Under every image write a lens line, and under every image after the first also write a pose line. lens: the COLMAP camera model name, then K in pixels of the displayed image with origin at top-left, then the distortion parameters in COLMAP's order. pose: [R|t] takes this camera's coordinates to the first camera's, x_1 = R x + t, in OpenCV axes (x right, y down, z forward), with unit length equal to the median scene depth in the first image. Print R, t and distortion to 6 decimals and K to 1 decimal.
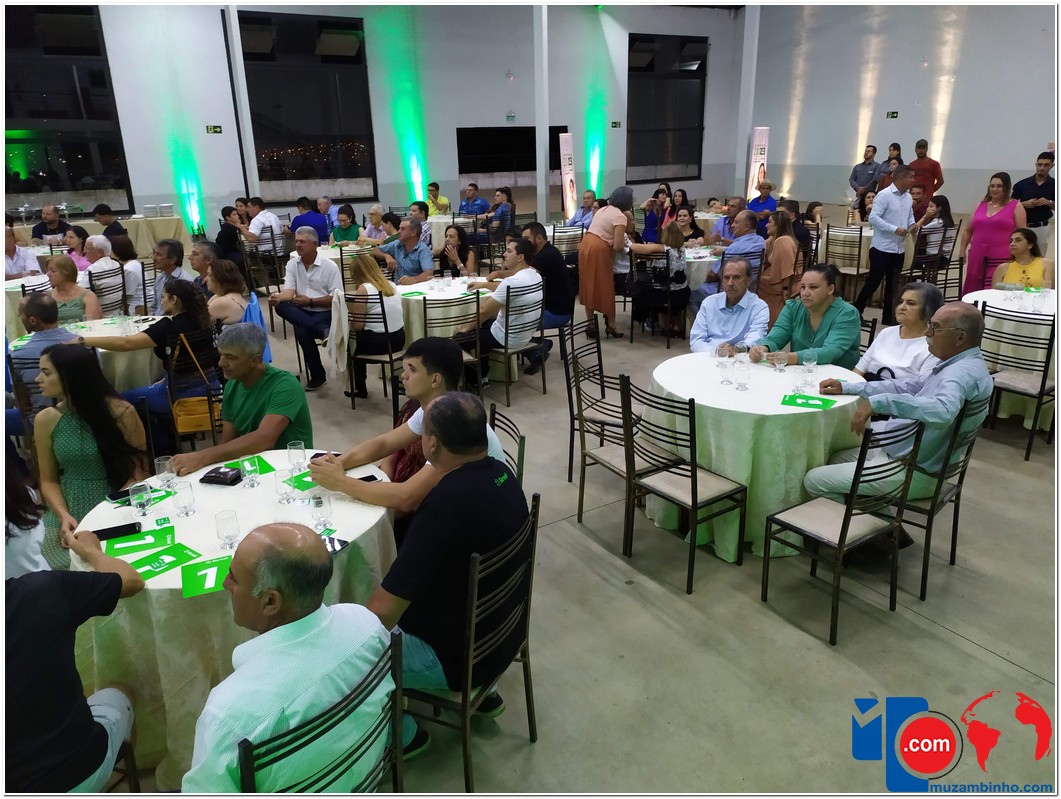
lens RADIAL K [[777.1, 0, 539.2], [0, 777.1, 396.6], [0, 0, 1]] dist [0.035392, -0.041582]
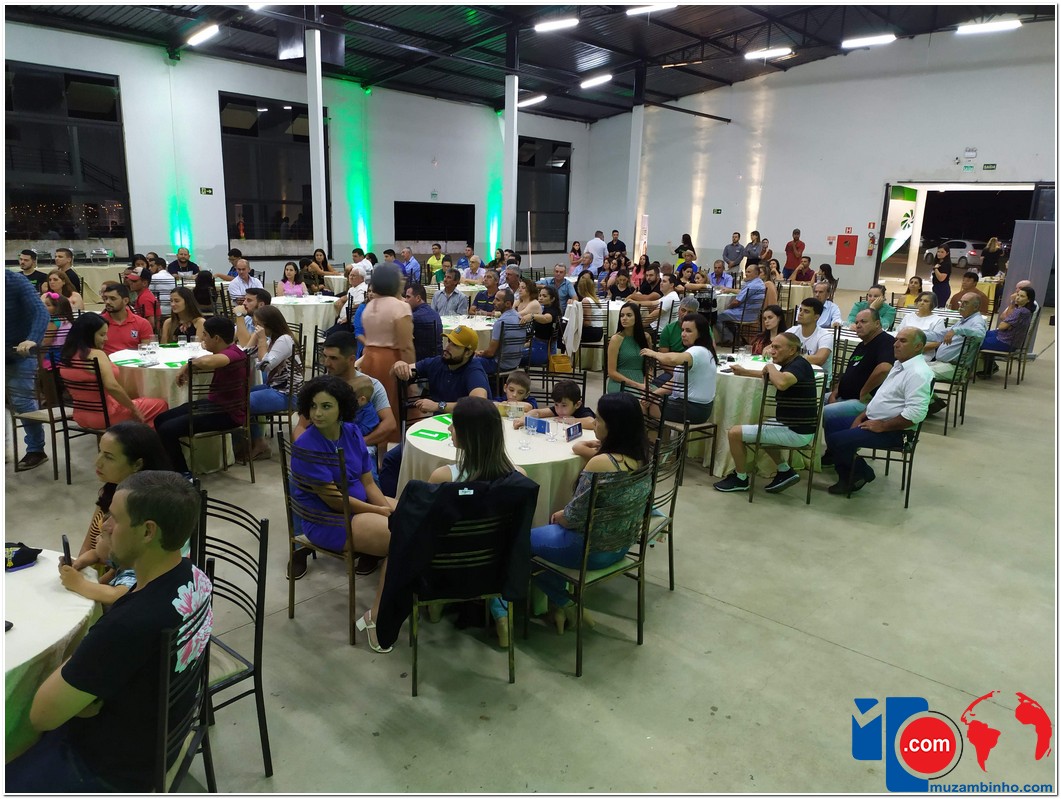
lens RADIAL K [[777.1, 0, 524.3], [0, 777.1, 406.0], [0, 0, 1]] dist [0.035392, -0.041582]
pose [[0.957327, -0.016690, 0.288525, -0.258120], [0.040166, 0.996326, -0.075637, 0.061303], [-0.286203, 0.083998, 0.954480, -0.157917]]
